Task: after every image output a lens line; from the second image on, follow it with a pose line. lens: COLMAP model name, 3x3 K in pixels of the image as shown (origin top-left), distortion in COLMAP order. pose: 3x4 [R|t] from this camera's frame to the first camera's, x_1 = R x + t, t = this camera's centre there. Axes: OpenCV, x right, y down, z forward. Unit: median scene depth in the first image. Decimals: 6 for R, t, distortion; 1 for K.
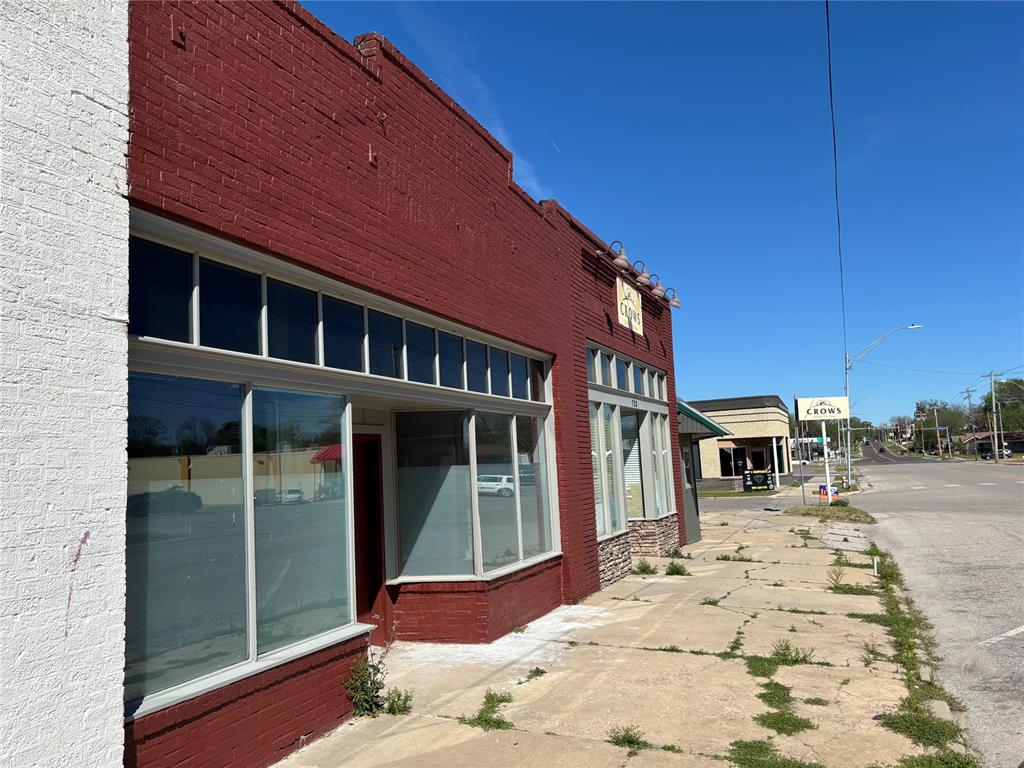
lens RADIAL K [[760.4, 0, 512.0], [0, 760.4, 384.0], [0, 0, 1]] dist [0.099127, -0.003105]
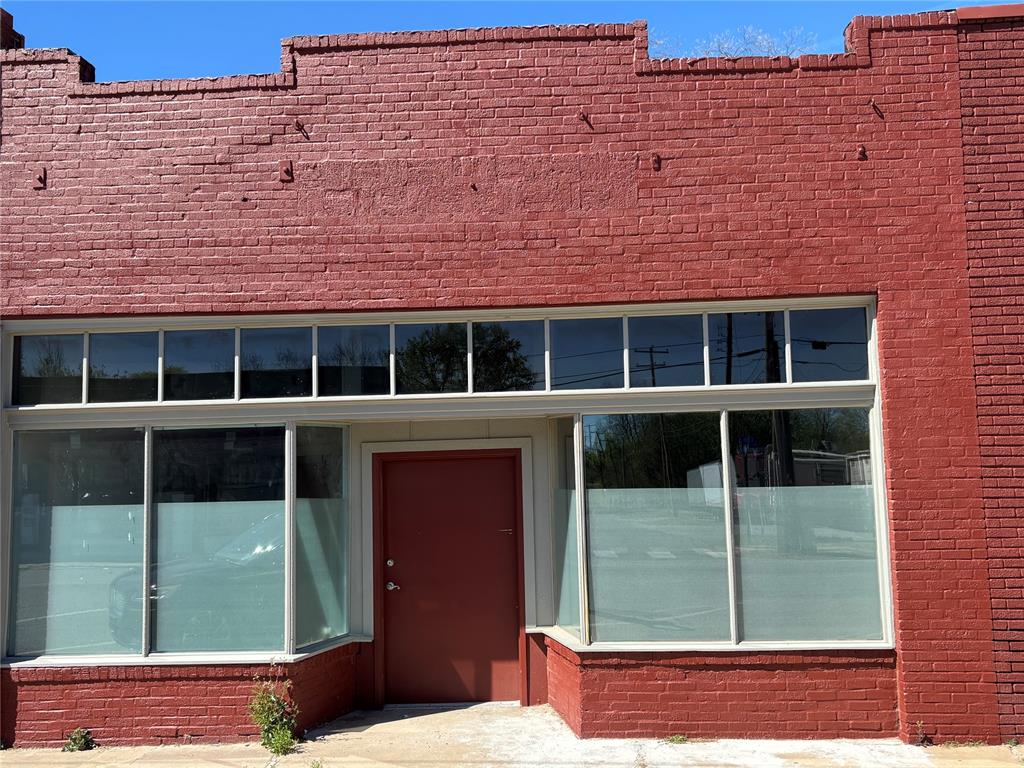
lens RADIAL K [[958.0, 0, 512.0], [0, 958.0, 384.0], [0, 0, 1]] dist [0.057970, 0.002095]
pose [[0.348679, -0.058335, -0.935425, 1.097081], [0.108967, 0.993816, -0.021359, 0.024651], [0.930886, -0.094483, 0.352879, 0.874140]]
